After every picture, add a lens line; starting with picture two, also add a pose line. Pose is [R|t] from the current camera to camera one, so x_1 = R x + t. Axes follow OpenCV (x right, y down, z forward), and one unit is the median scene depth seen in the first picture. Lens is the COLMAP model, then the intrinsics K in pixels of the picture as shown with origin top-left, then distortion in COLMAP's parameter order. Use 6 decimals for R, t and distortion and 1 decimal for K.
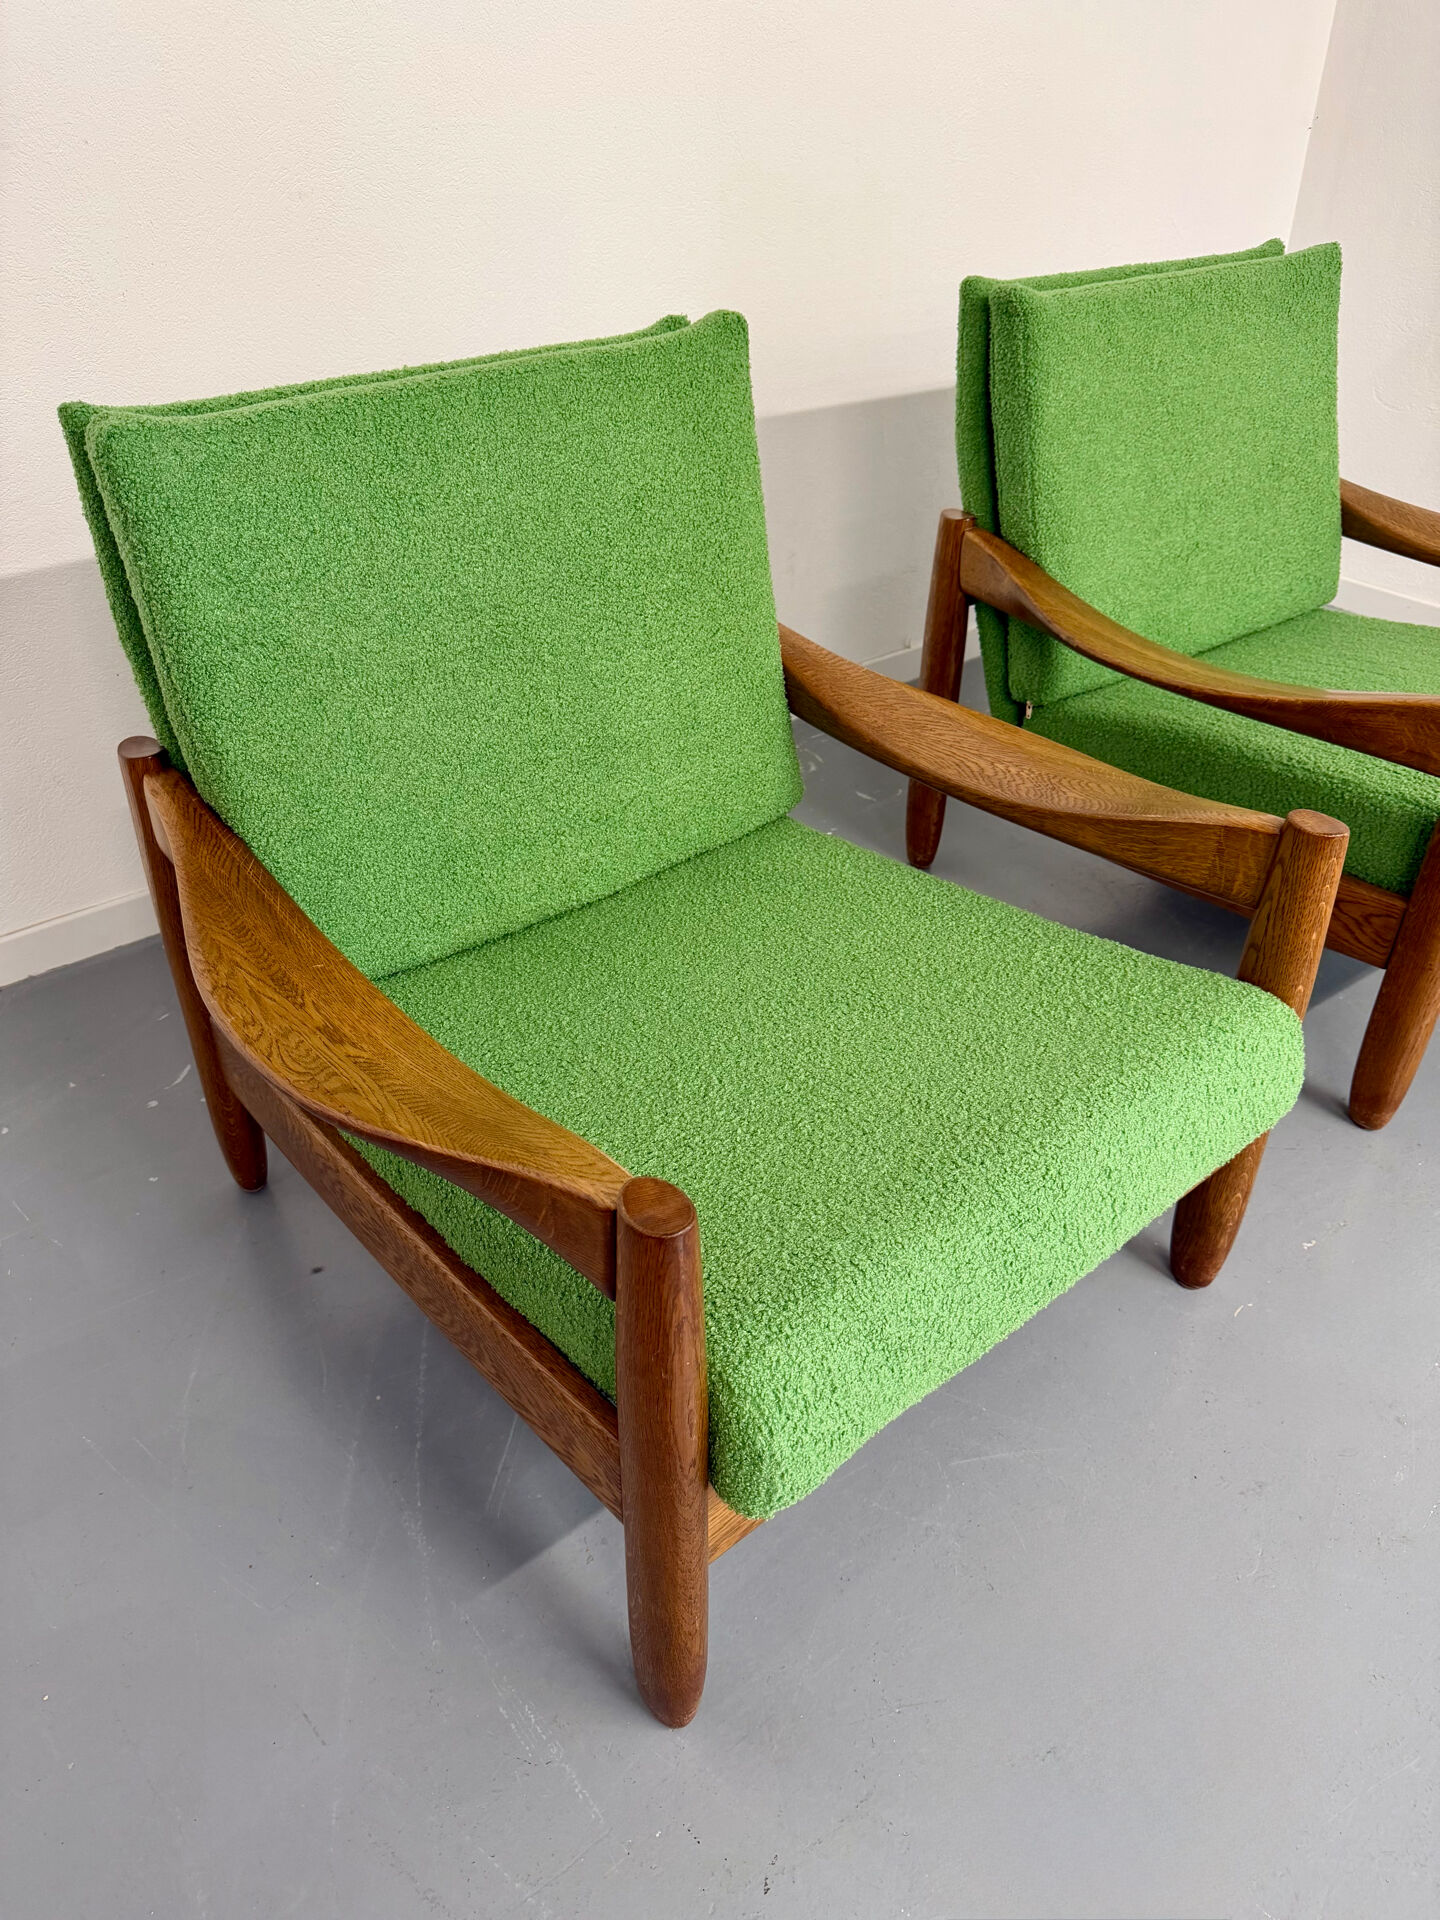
lens RADIAL K [[1361.4, 0, 724.6], [0, 1361.4, 962.1], [0, 0, 1]] dist [0.025026, -0.041417]
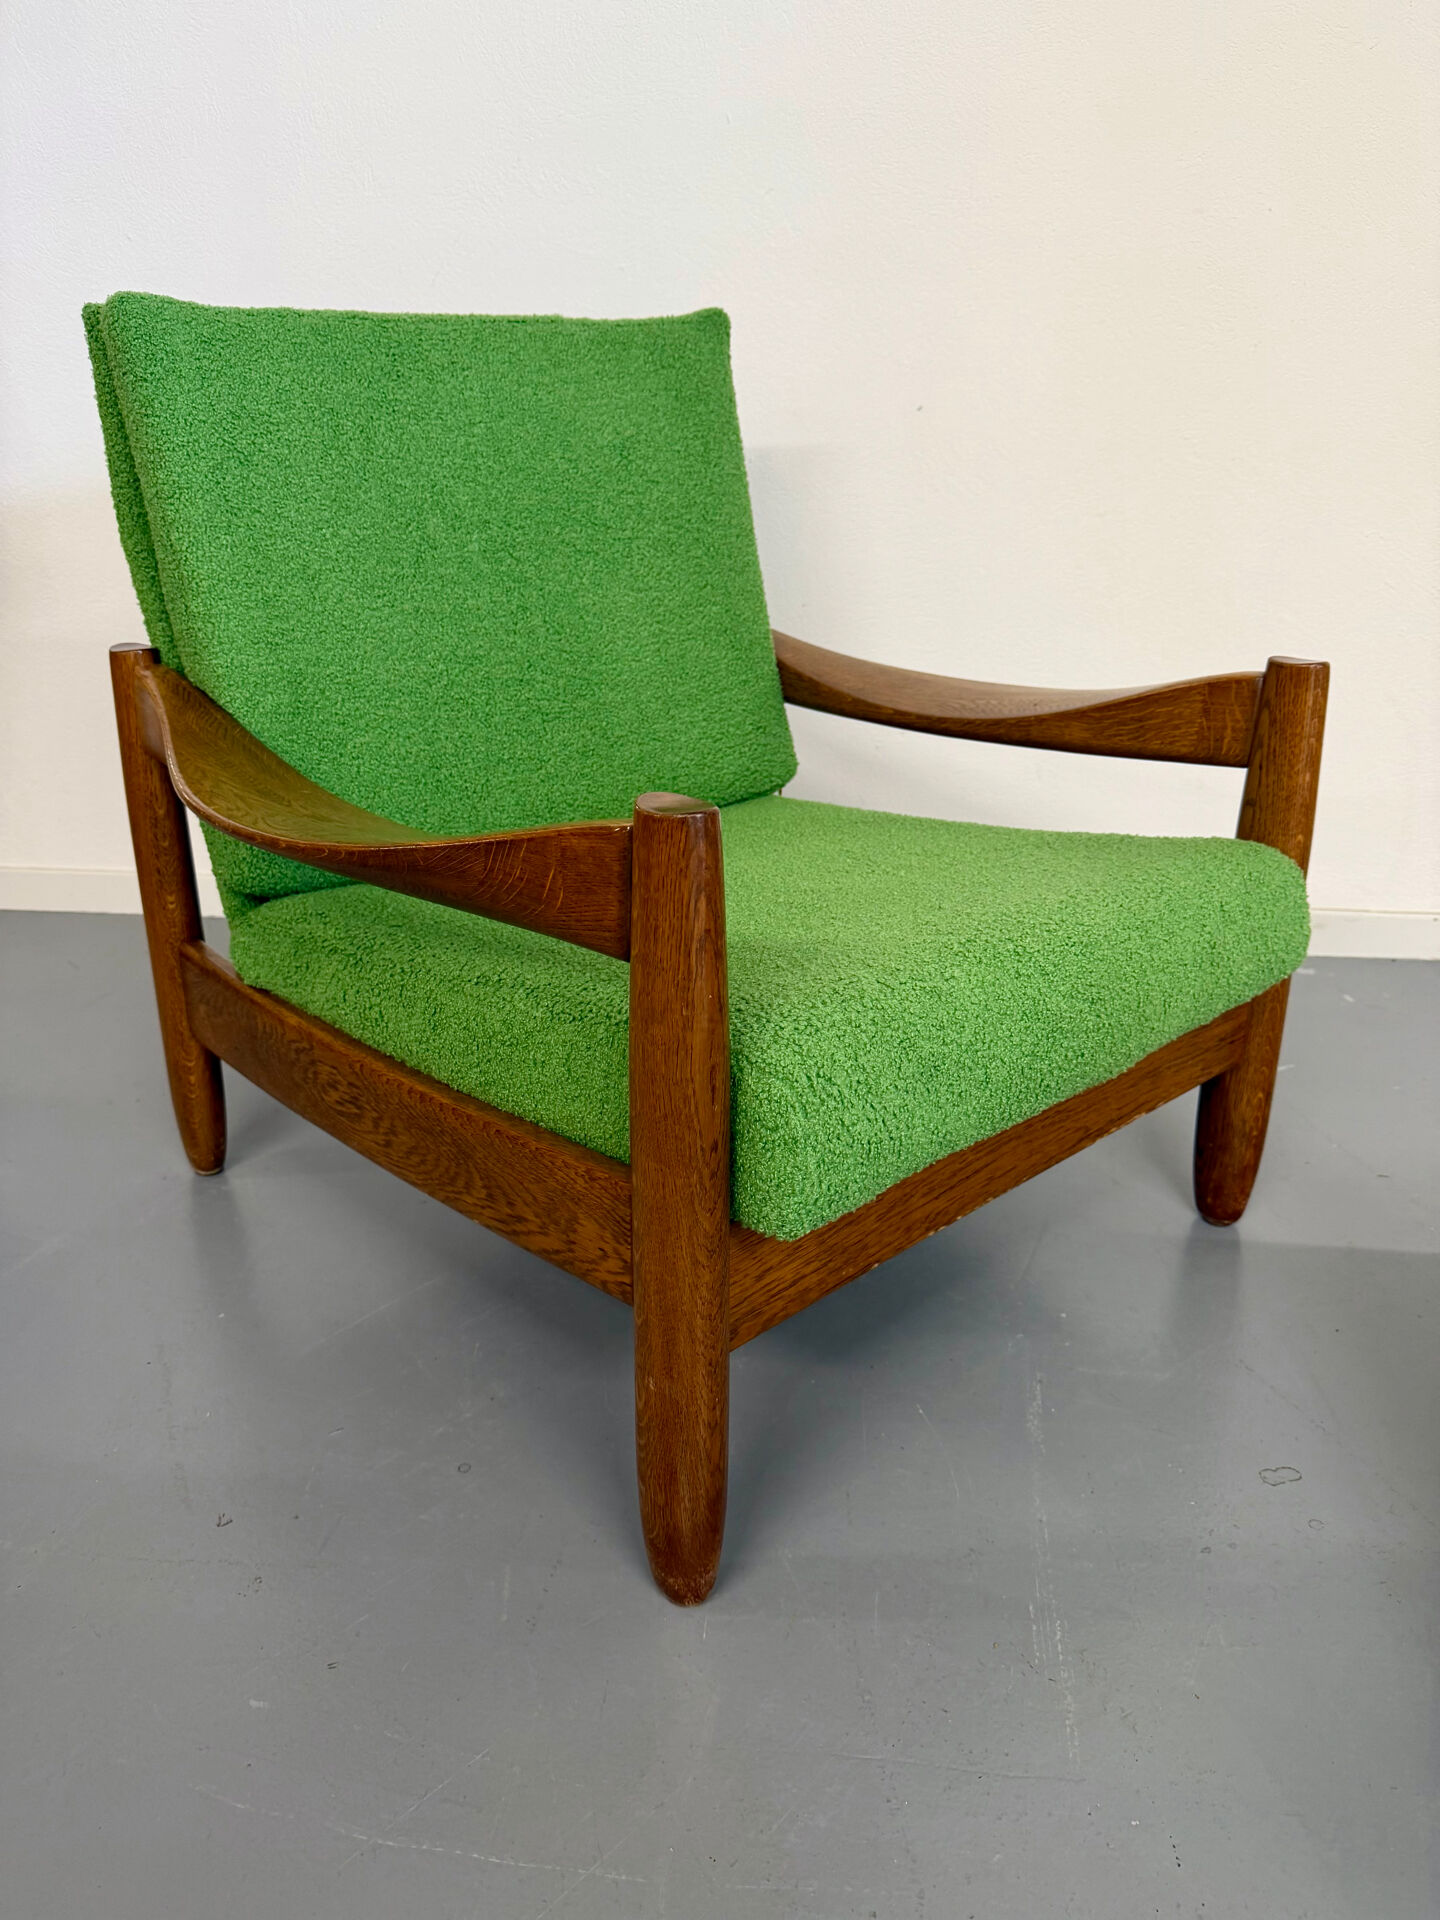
lens RADIAL K [[1361.4, 0, 736.8], [0, 1361.4, 964.8], [0, 0, 1]] dist [0.025026, -0.041417]
pose [[0.998739, -0.015152, 0.047860, -0.036598], [0.025090, 0.976413, -0.214448, 0.305866], [-0.043482, 0.215378, 0.975562, 0.063336]]
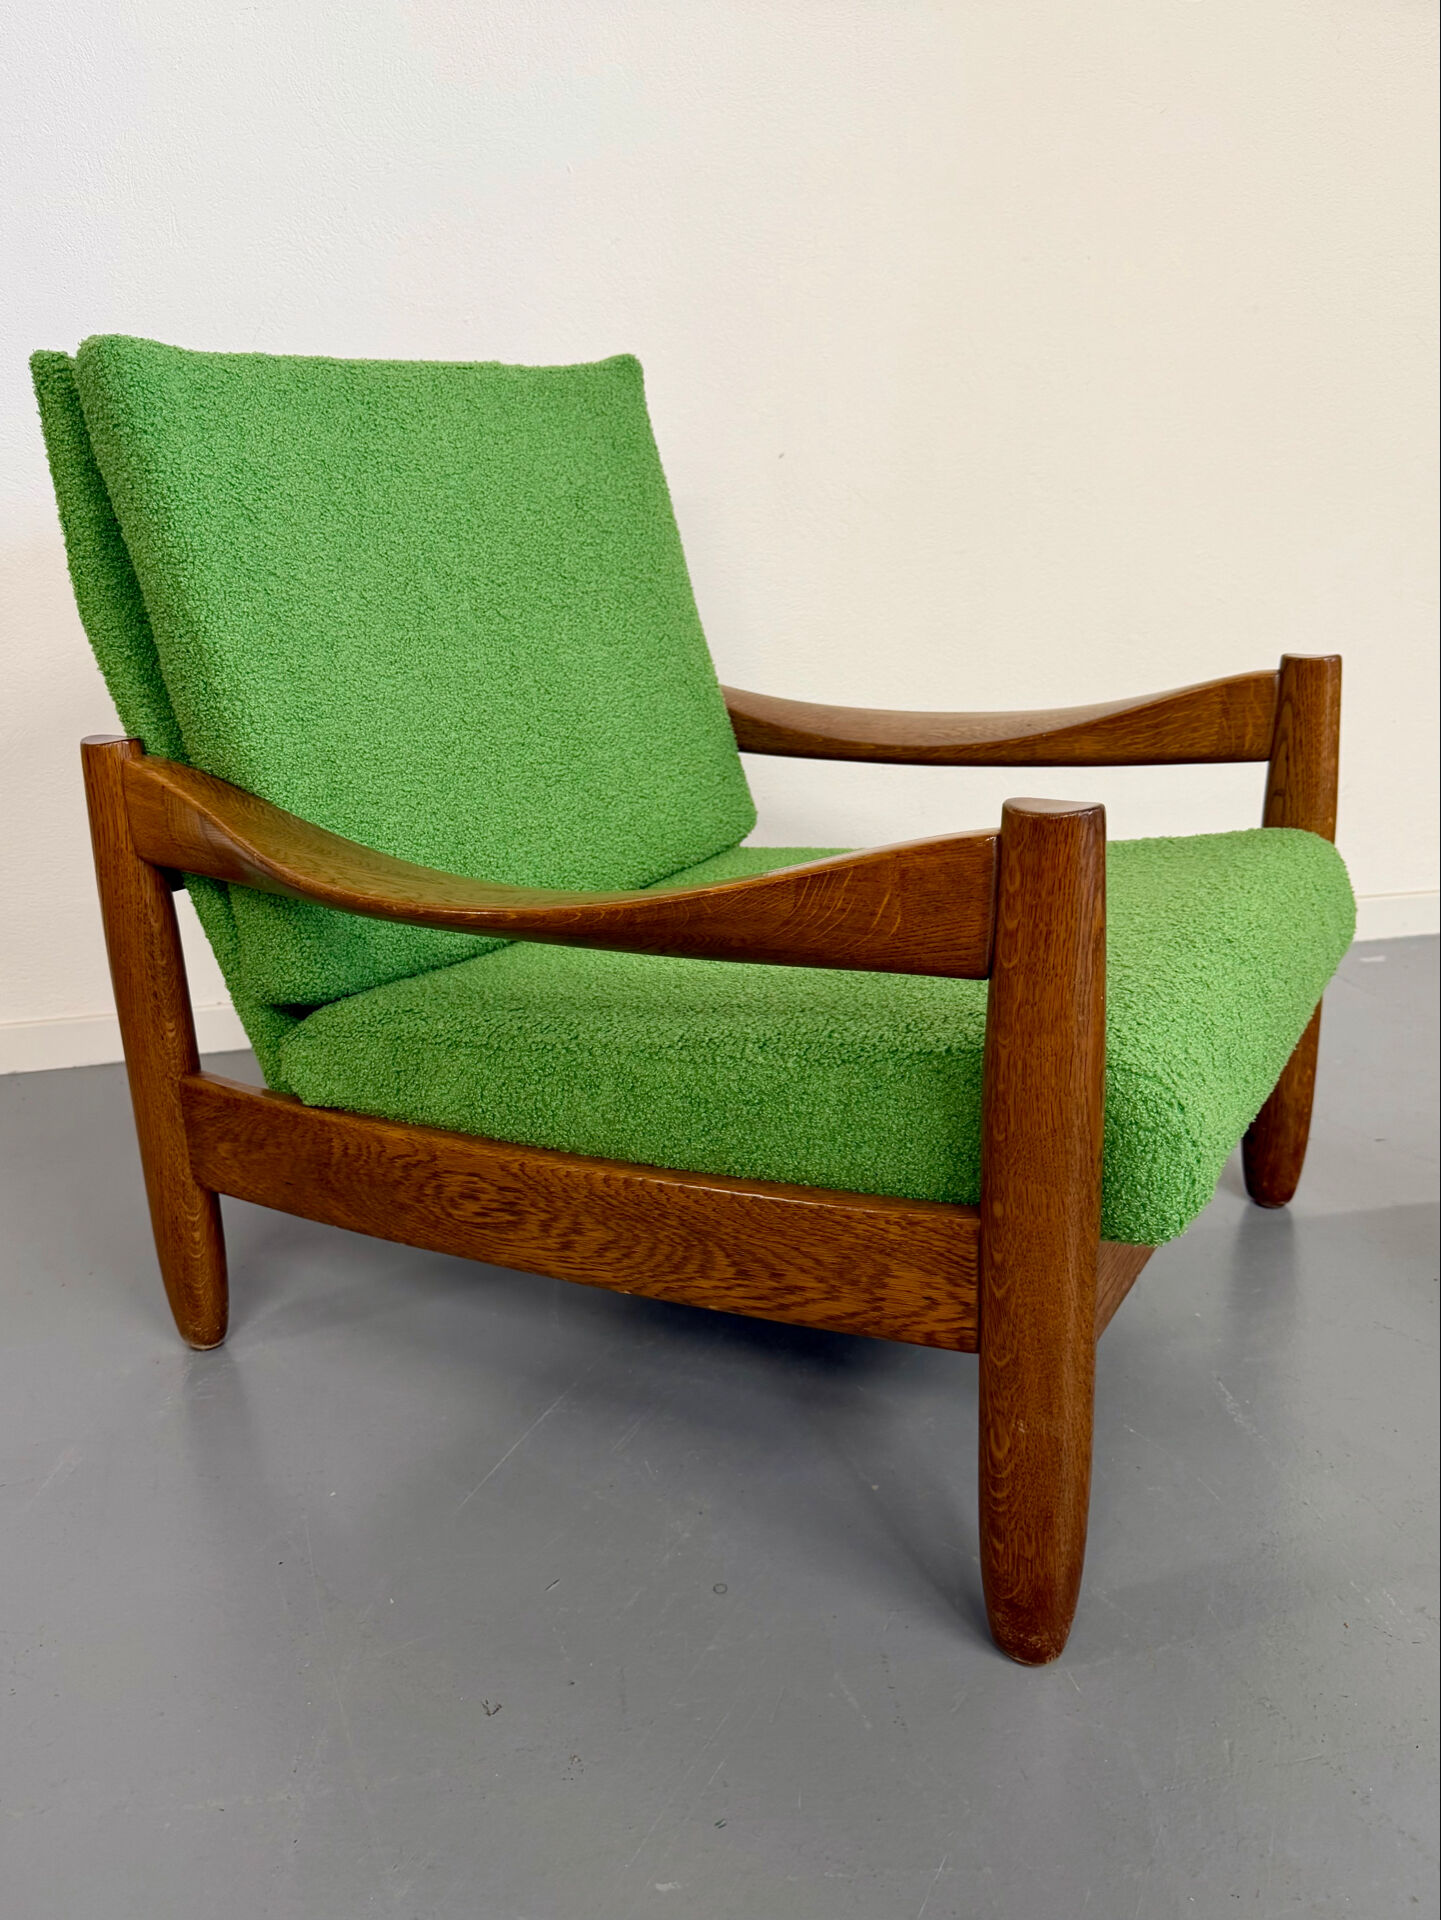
lens RADIAL K [[1442.1, 0, 717.1], [0, 1442.1, 963.6], [0, 0, 1]] dist [0.043769, -0.062693]
pose [[0.946613, -0.132706, 0.293790, -0.361338], [0.210494, 0.944688, -0.251509, 0.298637], [-0.244164, 0.299923, 0.922188, 0.112660]]
